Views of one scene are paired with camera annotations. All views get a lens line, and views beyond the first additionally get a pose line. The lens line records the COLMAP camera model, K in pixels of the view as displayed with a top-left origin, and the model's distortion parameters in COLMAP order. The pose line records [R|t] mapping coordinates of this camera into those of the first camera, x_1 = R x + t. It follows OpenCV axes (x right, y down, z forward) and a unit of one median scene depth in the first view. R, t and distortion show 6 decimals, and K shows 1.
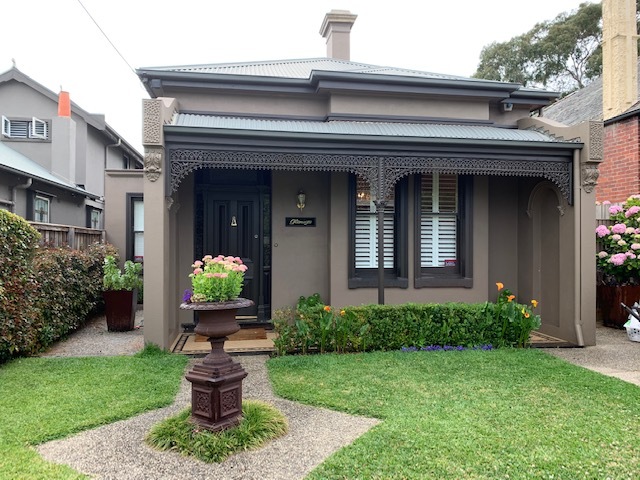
lens RADIAL K [[501.8, 0, 320.0], [0, 501.8, 240.0], [0, 0, 1]] dist [0.064034, -0.161042]
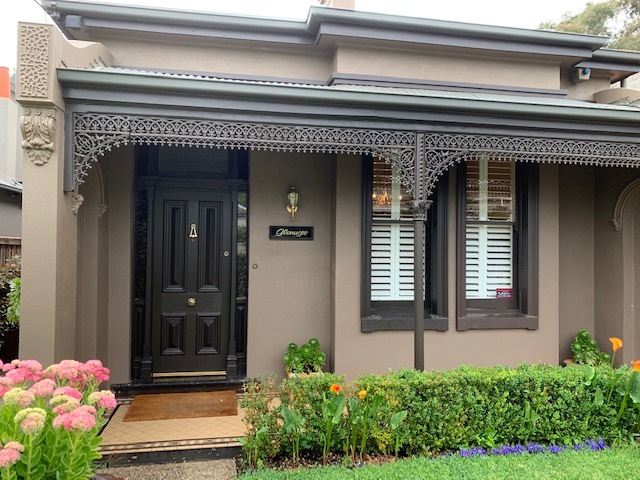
lens RADIAL K [[501.8, 0, 320.0], [0, 501.8, 240.0], [0, 0, 1]] dist [0.064034, -0.161042]
pose [[0.999836, 0.008620, 0.015900, -0.010906], [-0.008471, 0.999920, -0.009405, -0.020829], [-0.015980, 0.009268, 0.999829, 0.328500]]
